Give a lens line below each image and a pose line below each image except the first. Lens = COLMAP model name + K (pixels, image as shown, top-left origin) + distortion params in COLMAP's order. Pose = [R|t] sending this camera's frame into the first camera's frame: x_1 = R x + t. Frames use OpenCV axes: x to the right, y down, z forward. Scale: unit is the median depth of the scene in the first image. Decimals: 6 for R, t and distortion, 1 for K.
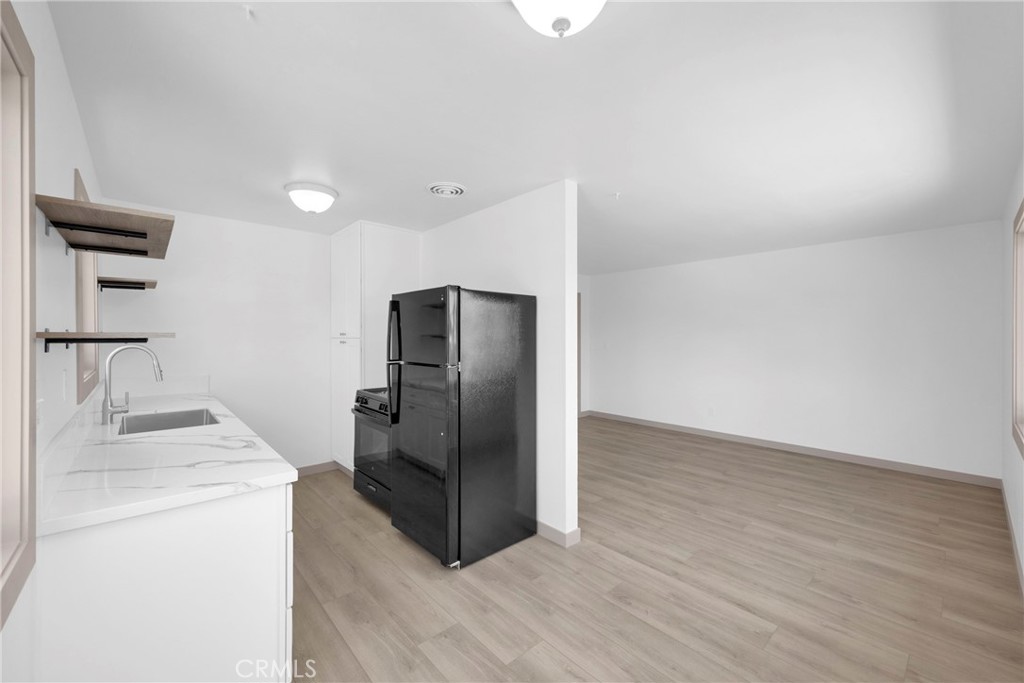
lens RADIAL K [[410.1, 0, 514.8], [0, 410.1, 338.0], [0, 0, 1]] dist [-0.001647, -0.000414]
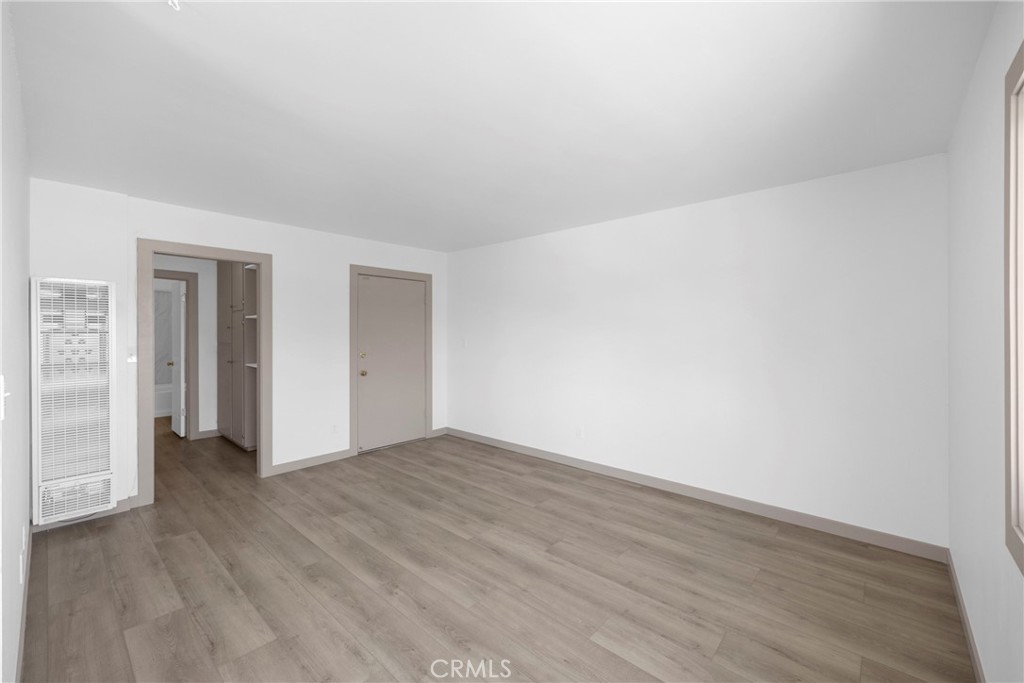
lens RADIAL K [[407.2, 0, 511.4], [0, 407.2, 335.8], [0, 0, 1]] dist [-0.001173, -0.000240]
pose [[0.995634, -0.000029, 0.093342, 0.588478], [-0.000395, 0.999990, 0.004527, 0.000193], [-0.093342, -0.004544, 0.995624, 0.570033]]
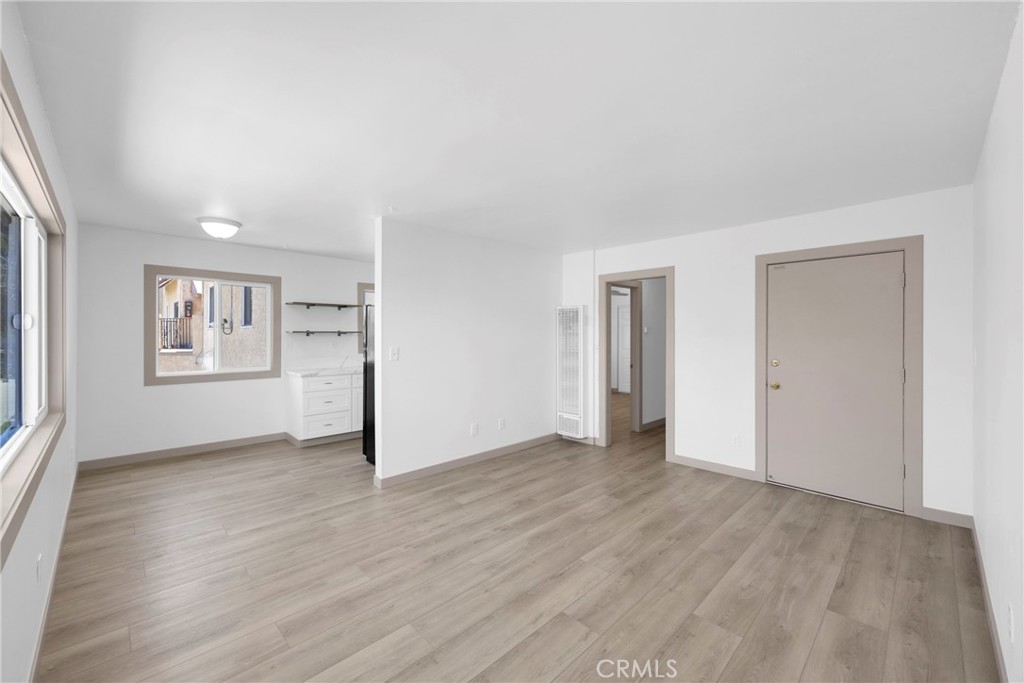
lens RADIAL K [[424.3, 0, 513.9], [0, 424.3, 332.0], [0, 0, 1]] dist [0.000872, 0.000149]
pose [[0.026876, 0.000427, -0.999639, 1.514388], [-0.007163, 0.999974, 0.000234, -0.010544], [0.999613, 0.007154, 0.026879, 1.372520]]
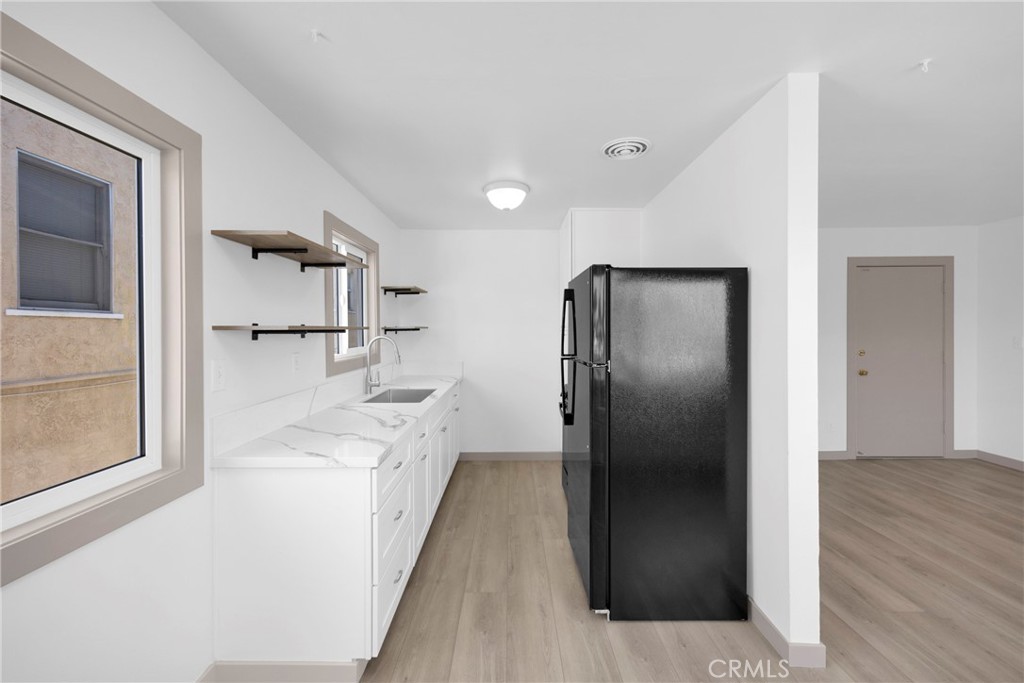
lens RADIAL K [[411.4, 0, 515.2], [0, 411.4, 332.6], [0, 0, 1]] dist [0.001141, 0.000065]
pose [[0.737937, 0.001168, -0.674868, 0.227032], [0.001397, 0.999994, 0.003257, 0.002137], [0.674868, -0.003346, 0.737931, 0.244340]]
